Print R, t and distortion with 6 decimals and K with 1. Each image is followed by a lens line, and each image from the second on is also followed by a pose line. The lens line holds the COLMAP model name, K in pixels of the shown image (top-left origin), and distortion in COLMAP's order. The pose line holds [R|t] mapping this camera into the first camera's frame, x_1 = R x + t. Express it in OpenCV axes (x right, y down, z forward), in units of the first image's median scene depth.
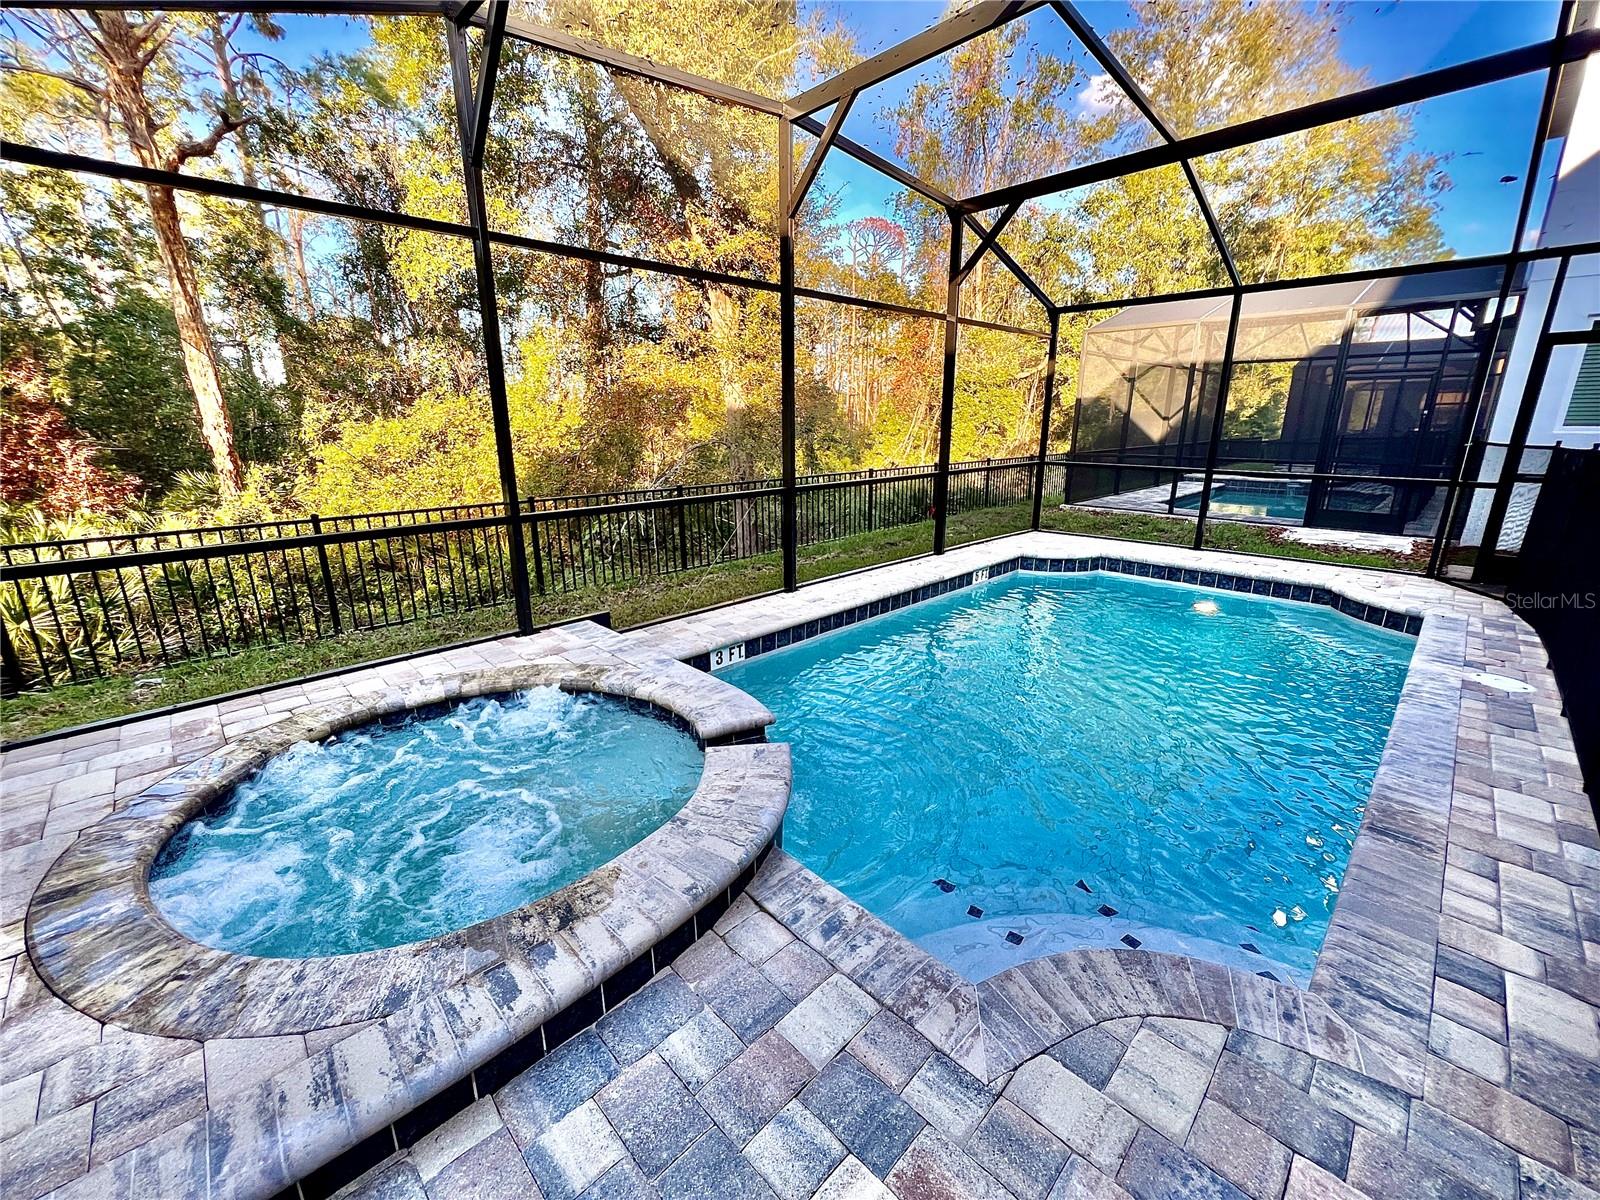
lens RADIAL K [[645.9, 0, 801.9], [0, 645.9, 597.3], [0, 0, 1]] dist [-0.006437, 0.002426]
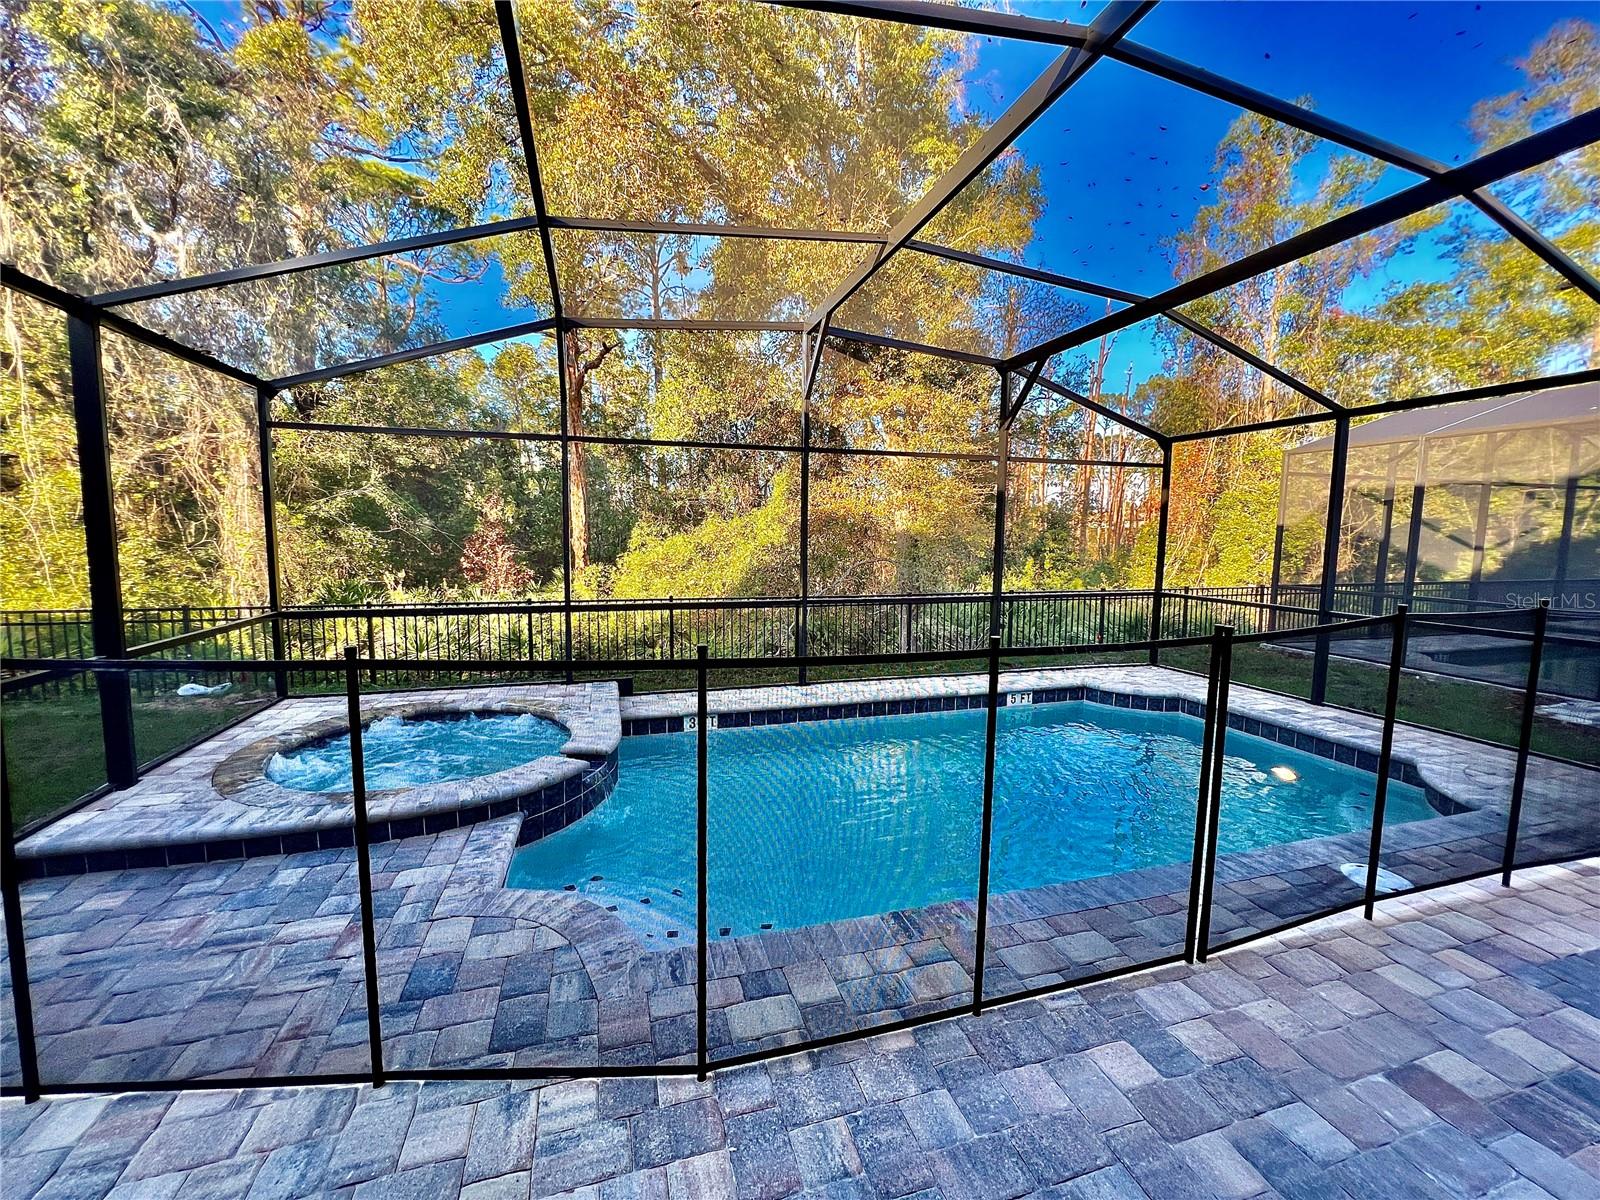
lens RADIAL K [[644.6, 0, 805.6], [0, 644.6, 602.2], [0, 0, 1]] dist [0.000254, 0.000191]
pose [[0.887428, 0.061748, -0.456792, 0.437068], [-0.134926, 0.982379, -0.129330, -0.006137], [0.440757, 0.176404, 0.880122, -0.067479]]
